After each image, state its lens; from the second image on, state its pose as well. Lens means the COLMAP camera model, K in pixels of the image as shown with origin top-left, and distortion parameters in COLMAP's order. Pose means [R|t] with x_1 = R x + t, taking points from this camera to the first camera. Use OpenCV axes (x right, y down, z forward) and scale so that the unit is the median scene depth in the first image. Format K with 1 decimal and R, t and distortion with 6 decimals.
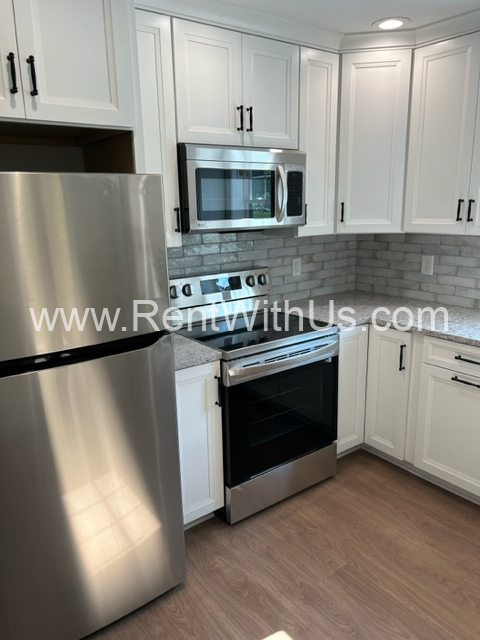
lens RADIAL K [[481.1, 0, 234.9], [0, 481.1, 321.4], [0, 0, 1]] dist [0.041663, -0.044470]
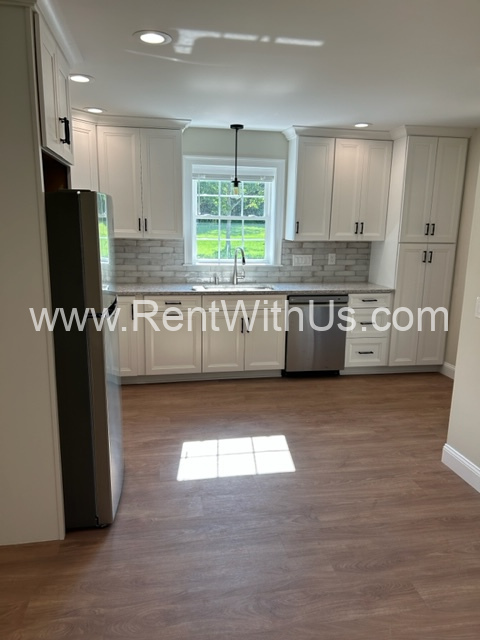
lens RADIAL K [[481.1, 0, 238.2], [0, 481.1, 320.6], [0, 0, 1]] dist [0.041663, -0.044470]
pose [[0.443669, -0.153851, 0.882886, -0.957935], [0.187041, 0.979356, 0.076669, 0.044638], [-0.876455, 0.131120, 0.463286, -0.084626]]
